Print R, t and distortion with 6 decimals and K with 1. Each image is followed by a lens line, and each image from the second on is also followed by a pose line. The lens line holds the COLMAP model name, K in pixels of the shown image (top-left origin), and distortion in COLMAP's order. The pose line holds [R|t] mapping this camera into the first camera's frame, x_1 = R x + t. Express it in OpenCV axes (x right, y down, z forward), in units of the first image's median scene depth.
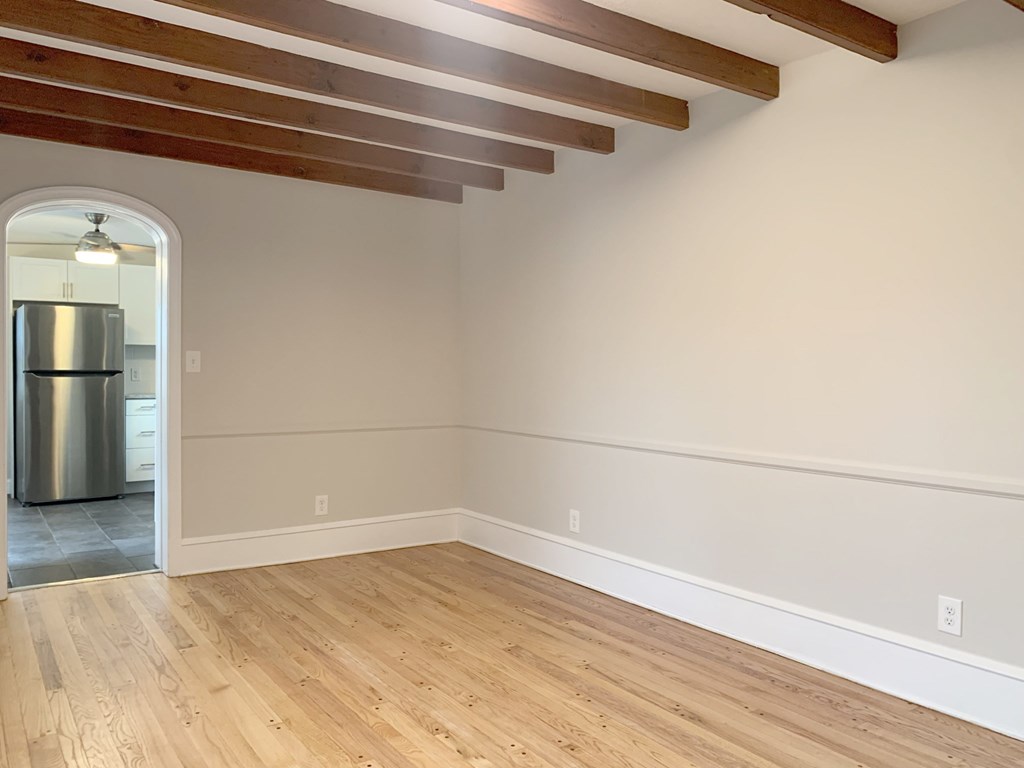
lens RADIAL K [[781.6, 0, 513.6], [0, 781.6, 378.6], [0, 0, 1]] dist [0.012939, -0.010645]
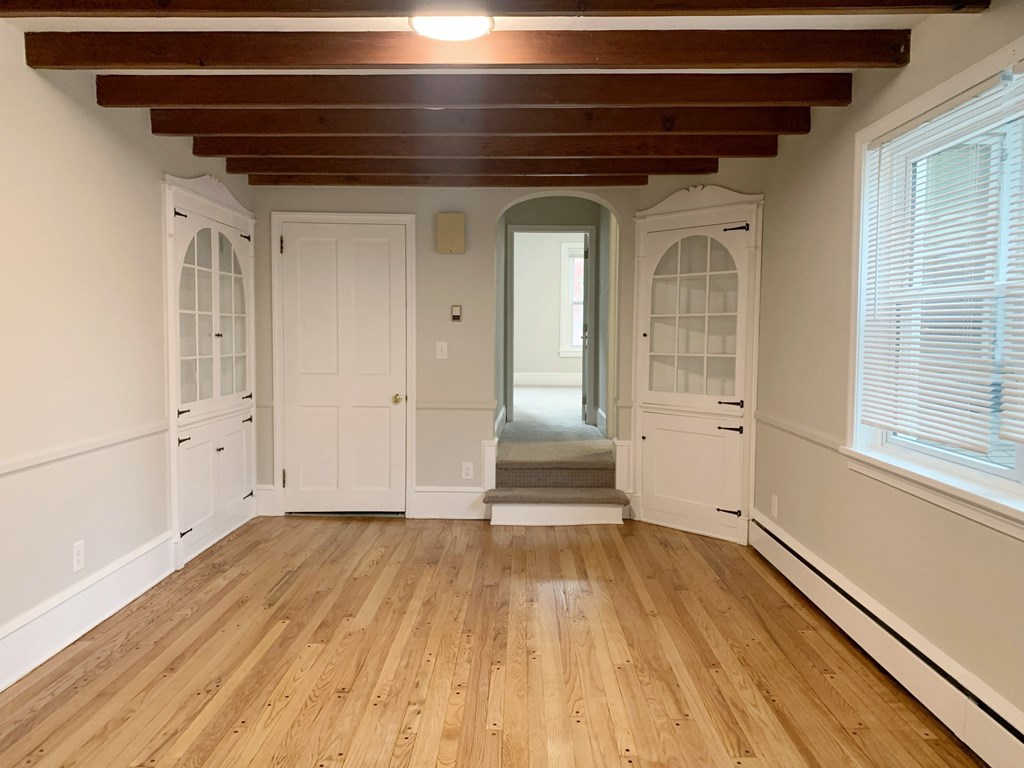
lens RADIAL K [[781.6, 0, 518.1], [0, 781.6, 382.8], [0, 0, 1]] dist [0.012939, -0.010645]
pose [[-0.809453, -0.049788, 0.585069, -0.711017], [-0.002819, 0.996717, 0.080918, -0.072139], [-0.587177, 0.063850, -0.806936, 1.564246]]
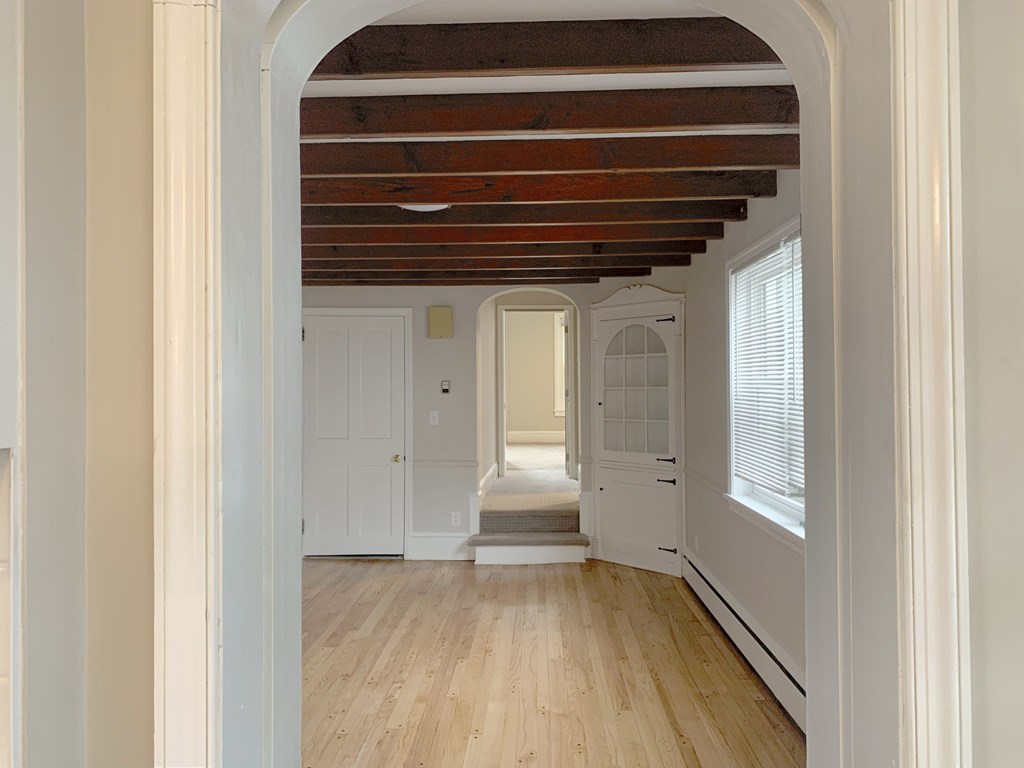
lens RADIAL K [[781.6, 0, 519.3], [0, 781.6, 373.6], [0, 0, 1]] dist [0.012939, -0.010645]
pose [[-0.799203, 0.008406, 0.601002, -1.048822], [0.009522, 0.999954, -0.001324, -0.125449], [-0.600985, 0.004664, -0.799247, 1.837270]]
